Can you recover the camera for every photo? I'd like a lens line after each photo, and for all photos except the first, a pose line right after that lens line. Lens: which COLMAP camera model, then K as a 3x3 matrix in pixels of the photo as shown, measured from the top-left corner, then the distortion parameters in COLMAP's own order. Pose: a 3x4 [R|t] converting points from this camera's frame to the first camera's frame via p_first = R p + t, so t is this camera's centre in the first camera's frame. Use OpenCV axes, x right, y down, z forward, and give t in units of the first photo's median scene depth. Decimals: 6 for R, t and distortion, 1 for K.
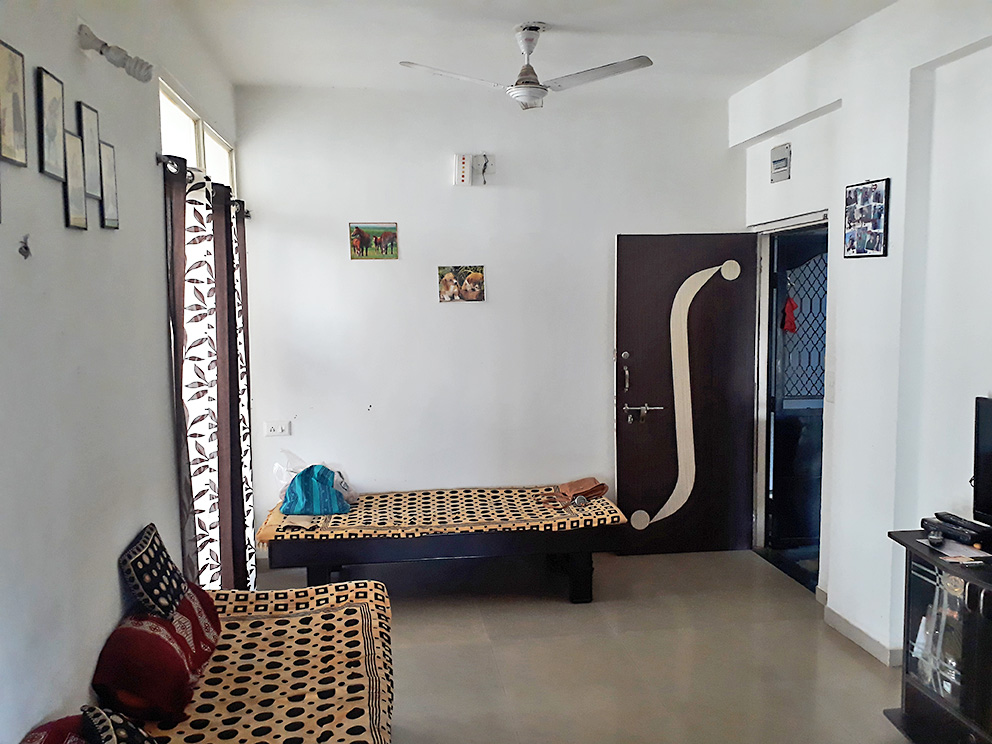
lens RADIAL K [[771.6, 0, 496.0], [0, 771.6, 372.0], [0, 0, 1]] dist [0.033567, -0.002616]
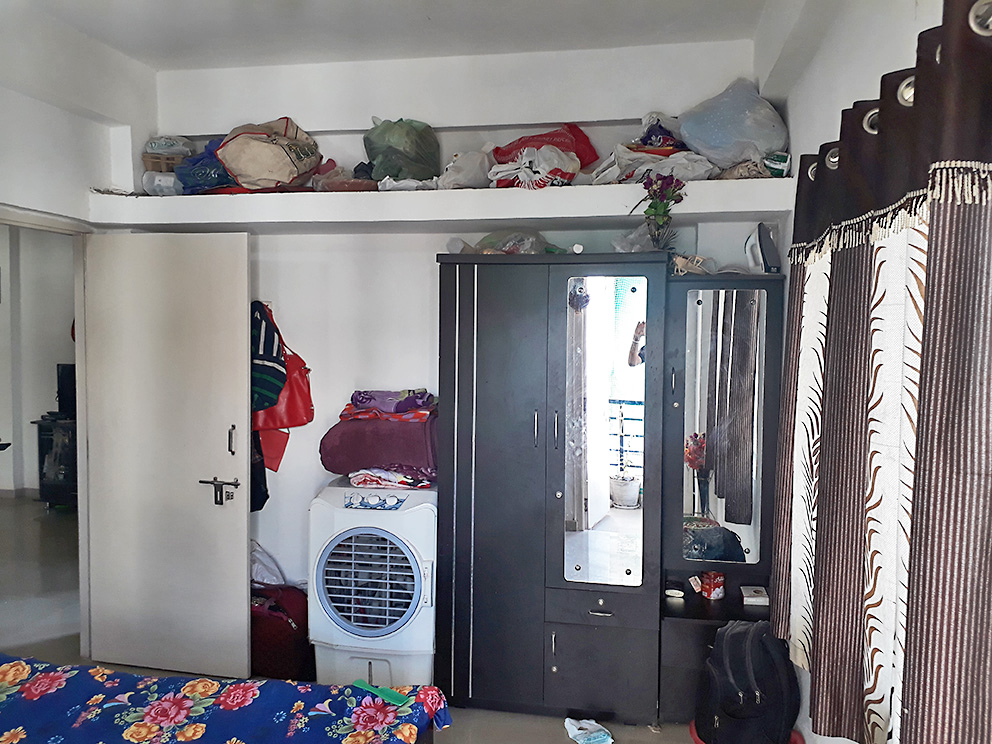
lens RADIAL K [[801.9, 0, 496.0], [0, 801.9, 372.0], [0, 0, 1]] dist [-0.040652, 0.042358]
pose [[0.330321, -0.050284, 0.942528, -0.886096], [0.074144, 0.996877, 0.027199, 0.061745], [-0.940952, 0.060898, 0.333017, -0.781158]]
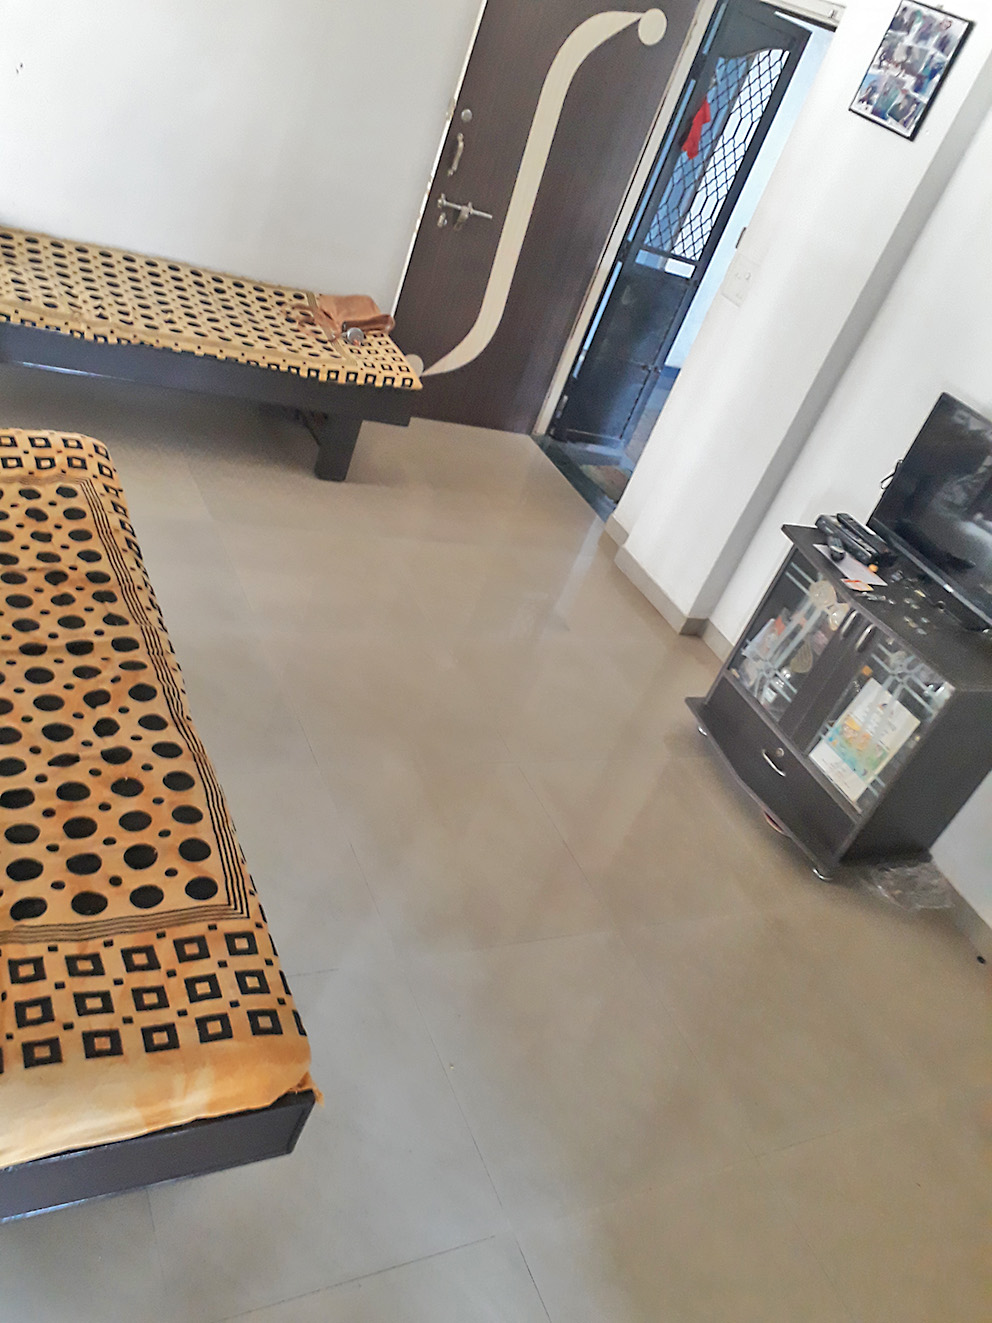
lens RADIAL K [[1069.5, 0, 496.0], [0, 1069.5, 661.5], [0, 0, 1]] dist [-0.040652, 0.042358]
pose [[0.899092, 0.120878, 0.420740, -0.149204], [-0.319094, 0.838944, 0.440853, -0.047098], [-0.299688, -0.530623, 0.792859, 0.088961]]
